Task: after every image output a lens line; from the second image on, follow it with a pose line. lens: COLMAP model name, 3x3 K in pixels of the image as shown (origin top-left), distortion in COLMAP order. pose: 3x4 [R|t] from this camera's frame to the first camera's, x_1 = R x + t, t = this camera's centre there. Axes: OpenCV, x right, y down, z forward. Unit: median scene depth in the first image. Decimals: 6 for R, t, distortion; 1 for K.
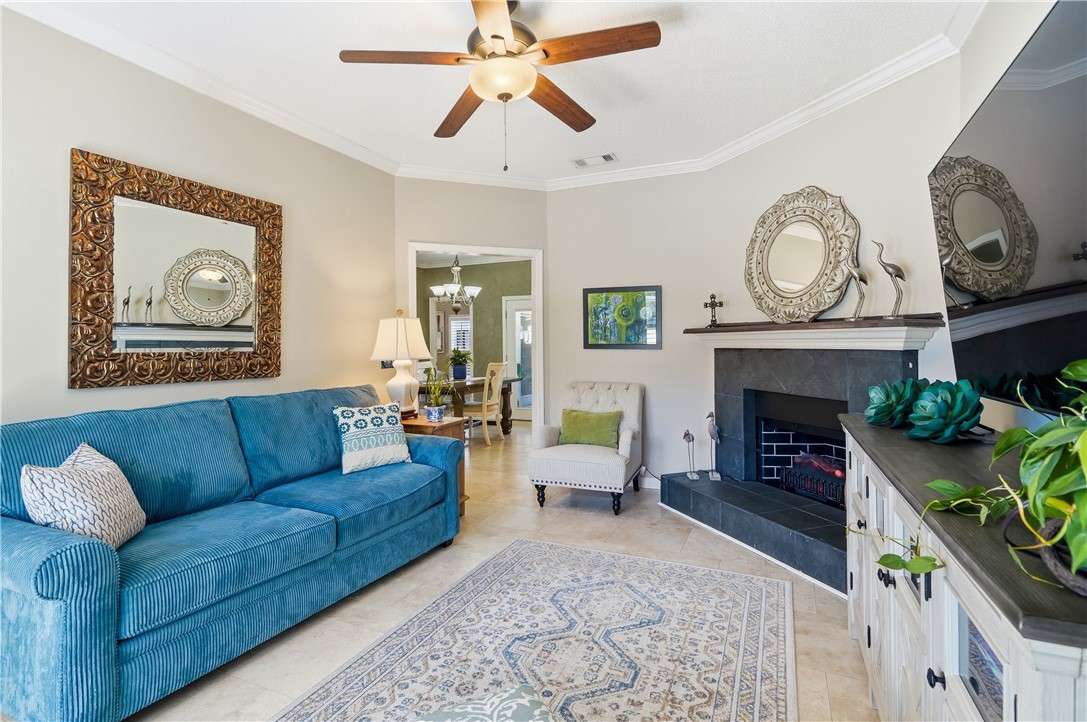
lens RADIAL K [[513.3, 0, 544.5], [0, 513.3, 353.7], [0, 0, 1]] dist [0.006532, 0.005280]
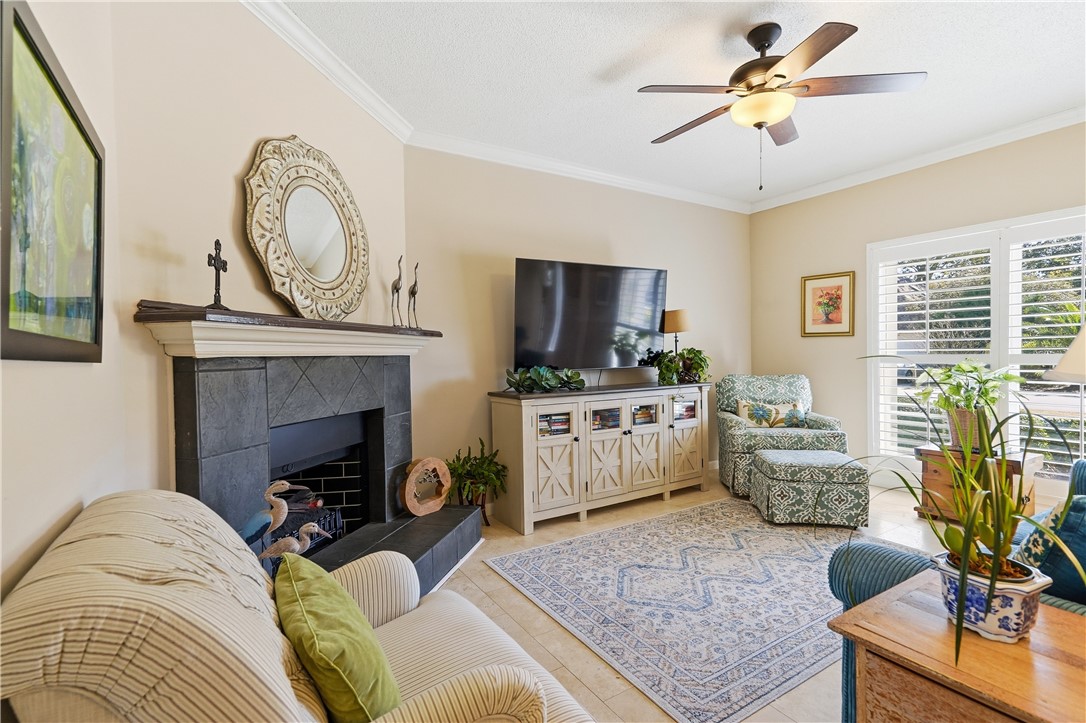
lens RADIAL K [[512.8, 0, 545.2], [0, 512.8, 365.5], [0, 0, 1]] dist [0.006532, 0.005280]
pose [[-0.836683, 0.006476, 0.547649, -0.282192], [0.028866, 0.999062, 0.032286, -0.008639], [-0.546926, 0.042822, -0.836085, 2.147269]]
